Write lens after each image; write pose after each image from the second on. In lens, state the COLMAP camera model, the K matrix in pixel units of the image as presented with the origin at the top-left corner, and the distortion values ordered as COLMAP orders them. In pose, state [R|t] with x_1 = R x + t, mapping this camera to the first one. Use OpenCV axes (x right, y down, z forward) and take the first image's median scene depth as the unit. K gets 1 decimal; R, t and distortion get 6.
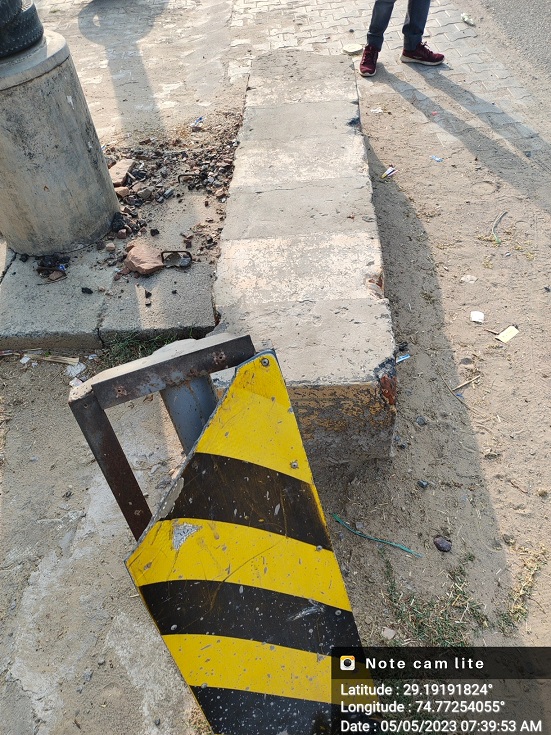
lens RADIAL K [[546.2, 0, 275.5], [0, 546.2, 367.5], [0, 0, 1]] dist [0.061130, -0.084826]
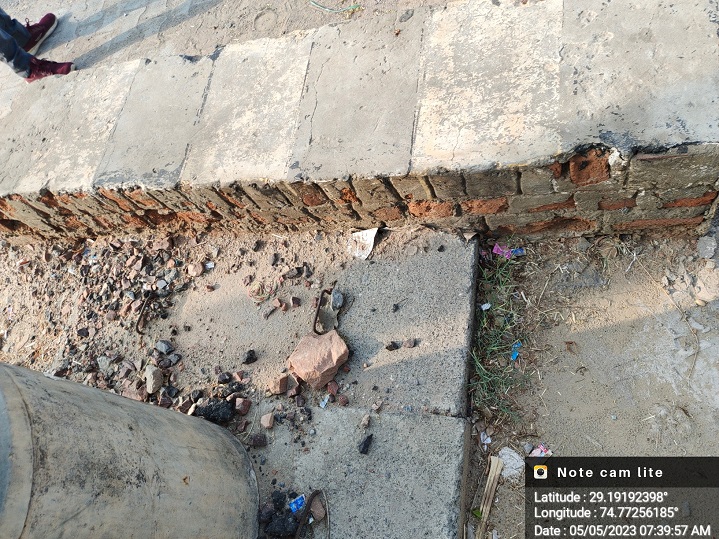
lens RADIAL K [[534.3, 0, 359.5], [0, 534.3, 269.5], [0, 0, 1]] dist [0.061130, -0.084826]
pose [[0.144212, -0.876012, 0.460223, -0.442785], [0.914965, 0.295179, 0.275152, -0.365934], [-0.376885, 0.381408, 0.844089, 0.411305]]
